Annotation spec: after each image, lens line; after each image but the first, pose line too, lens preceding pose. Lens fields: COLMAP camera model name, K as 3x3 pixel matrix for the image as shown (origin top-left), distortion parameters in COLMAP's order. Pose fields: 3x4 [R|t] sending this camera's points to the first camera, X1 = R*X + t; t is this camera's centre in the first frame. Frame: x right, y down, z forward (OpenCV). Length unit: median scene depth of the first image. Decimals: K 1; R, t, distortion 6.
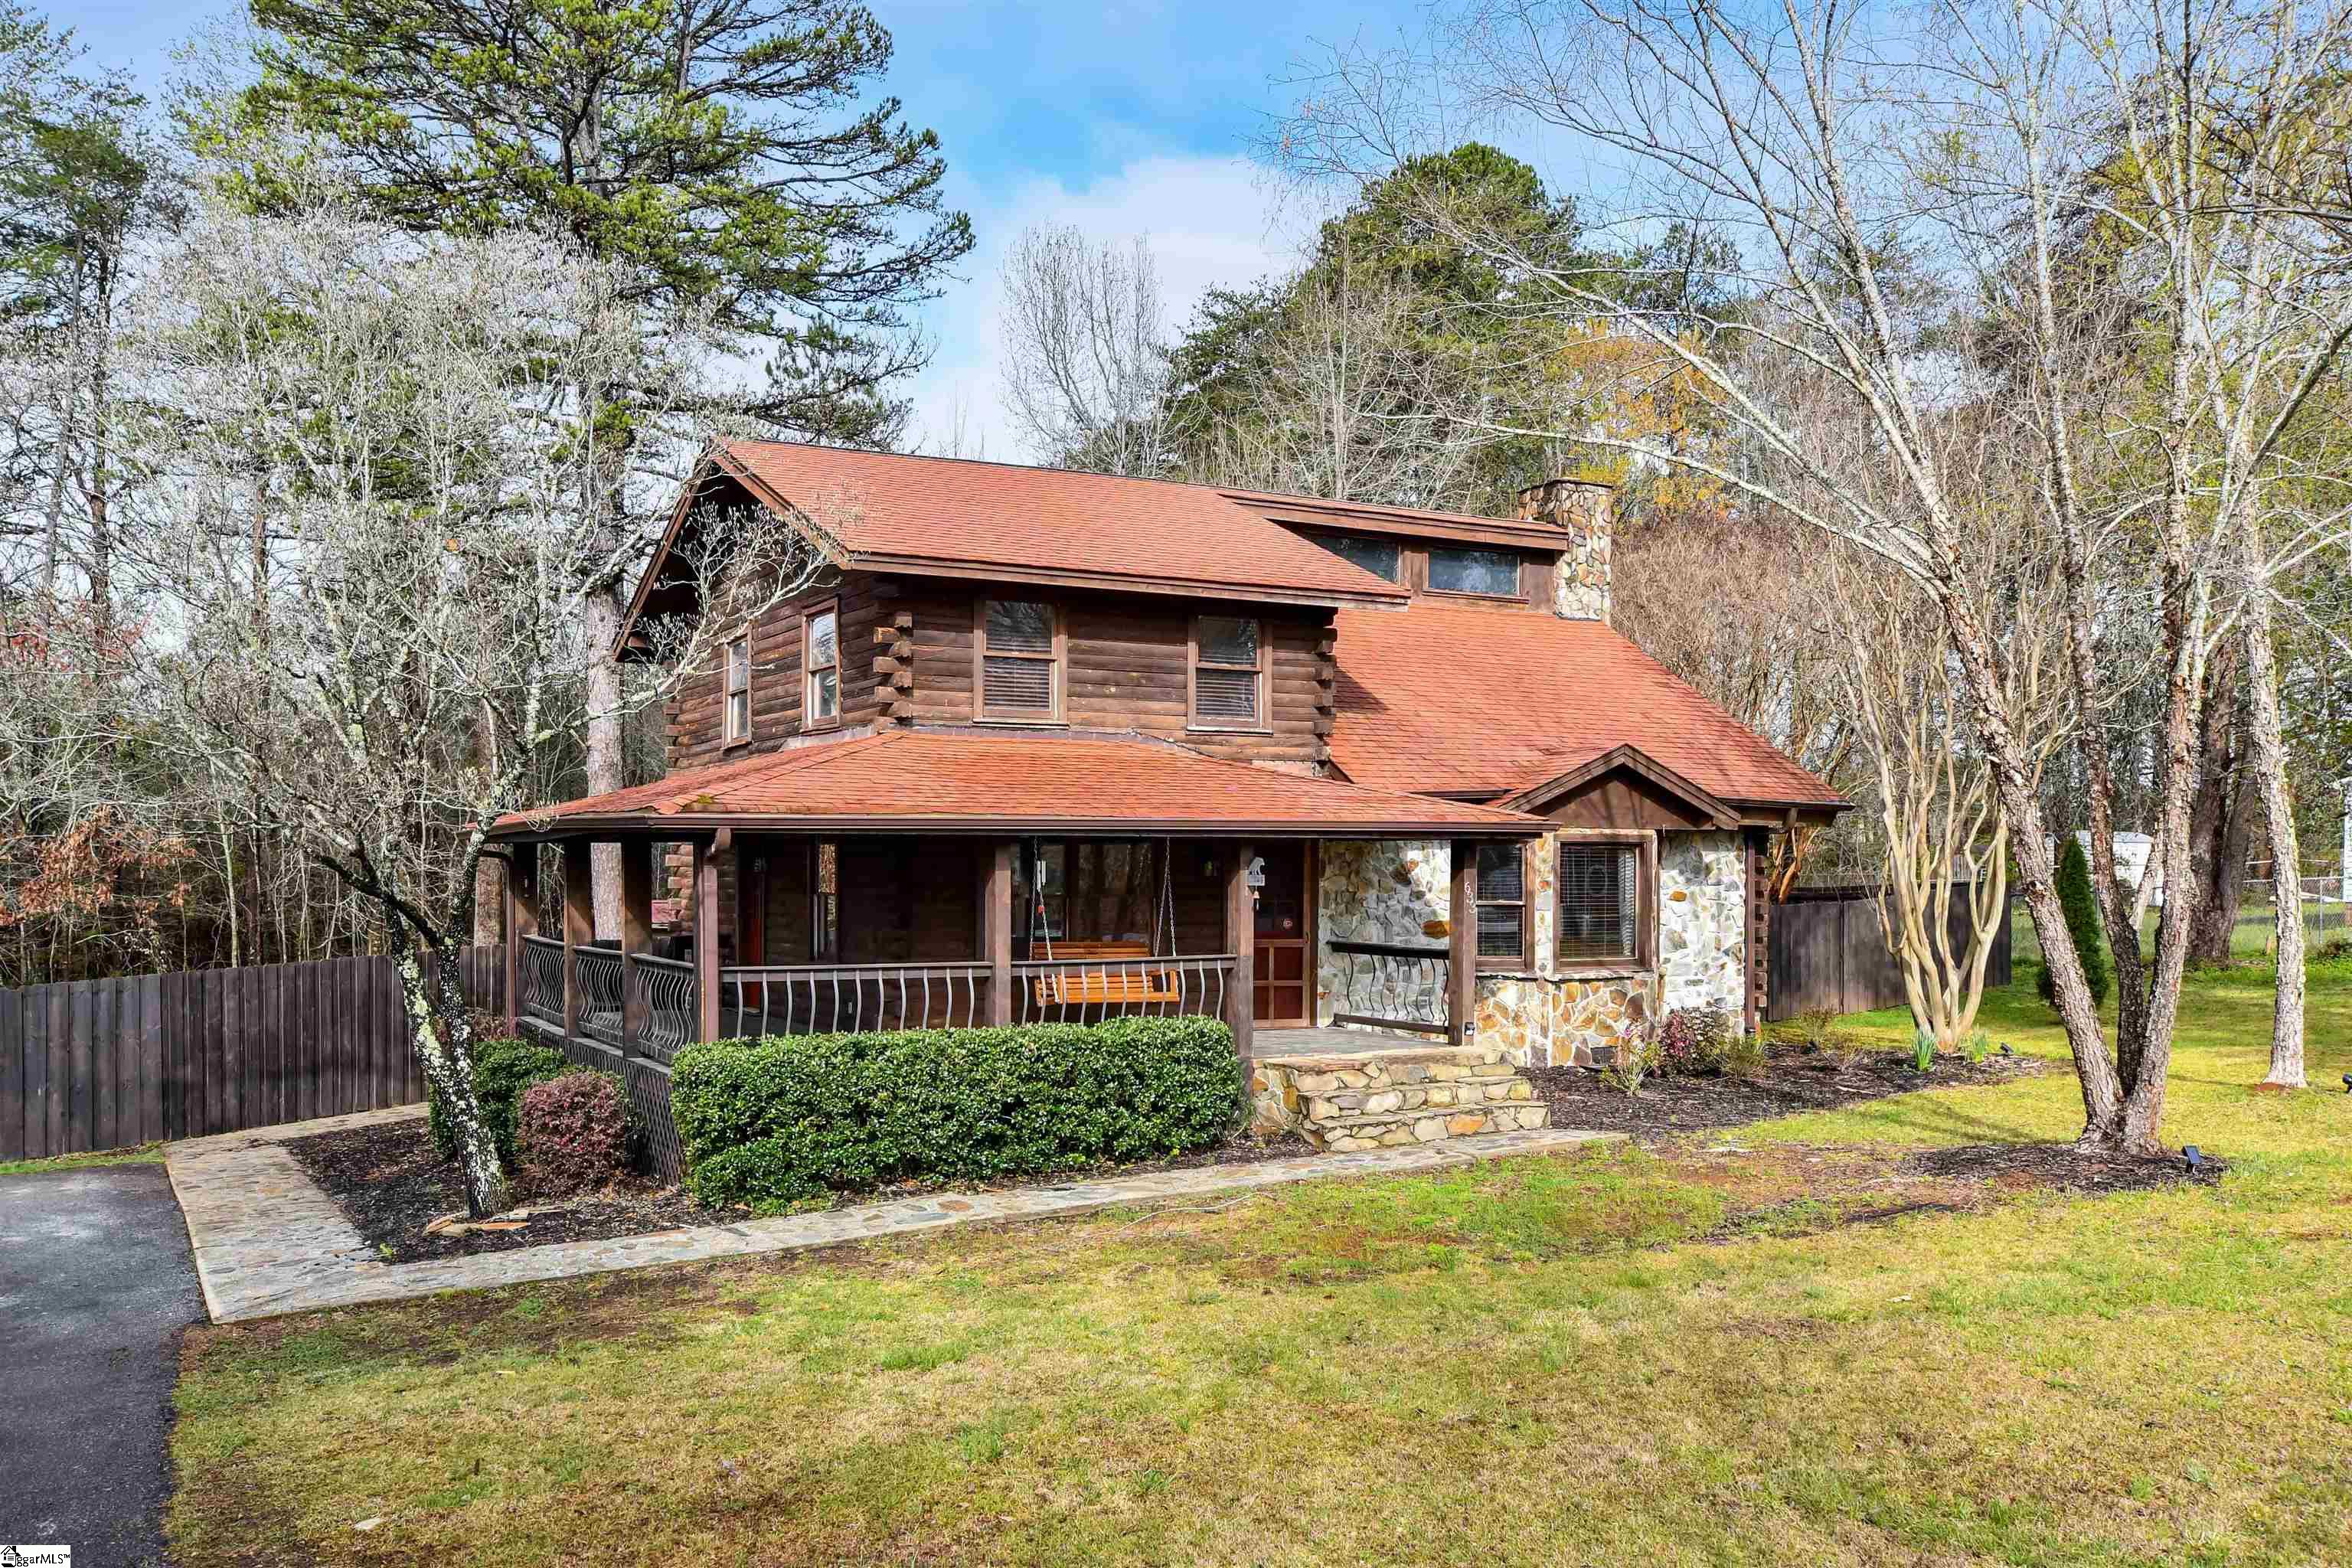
lens RADIAL K [[2030.1, 0, 1181.1], [0, 2030.1, 806.5], [0, 0, 1]] dist [0.001571, -0.001777]
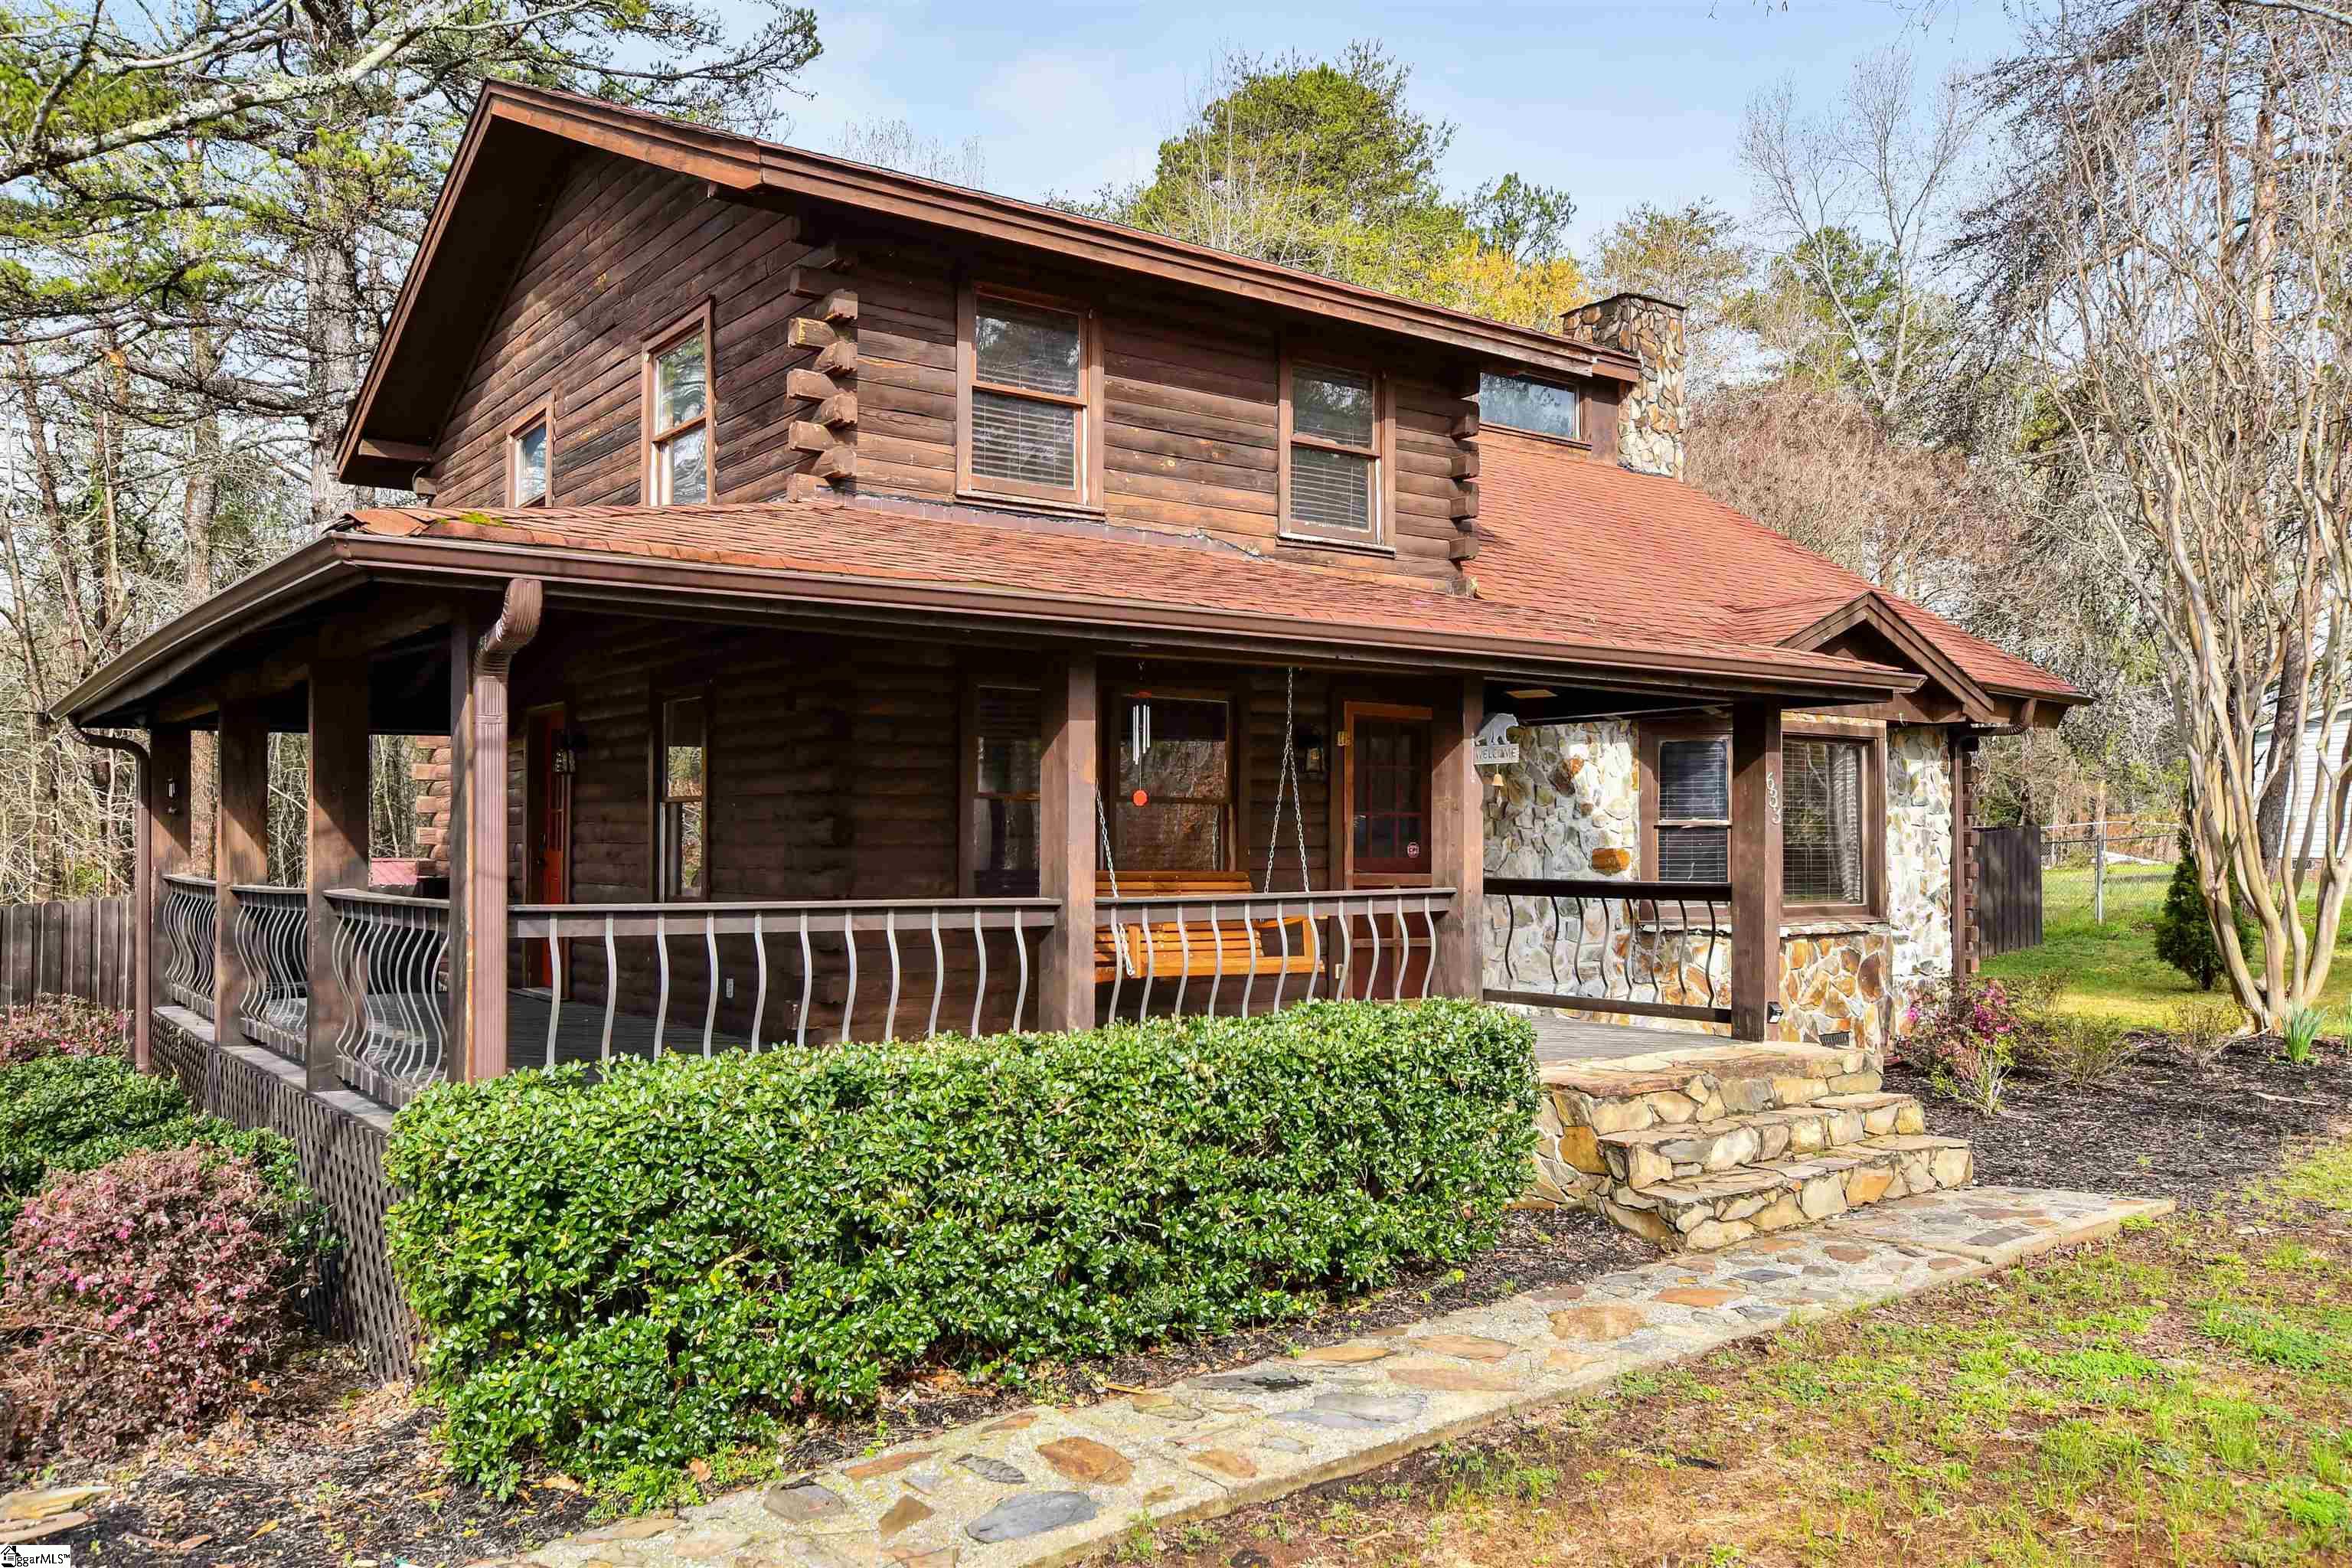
lens RADIAL K [[1824.5, 0, 1167.4], [0, 1824.5, 764.7], [0, 0, 1]] dist [0.008310, 0.008861]
pose [[0.990982, 0.006478, 0.133839, -0.114097], [-0.004233, 0.999846, -0.017052, 0.045272], [-0.133929, 0.016332, 0.990856, 0.481161]]
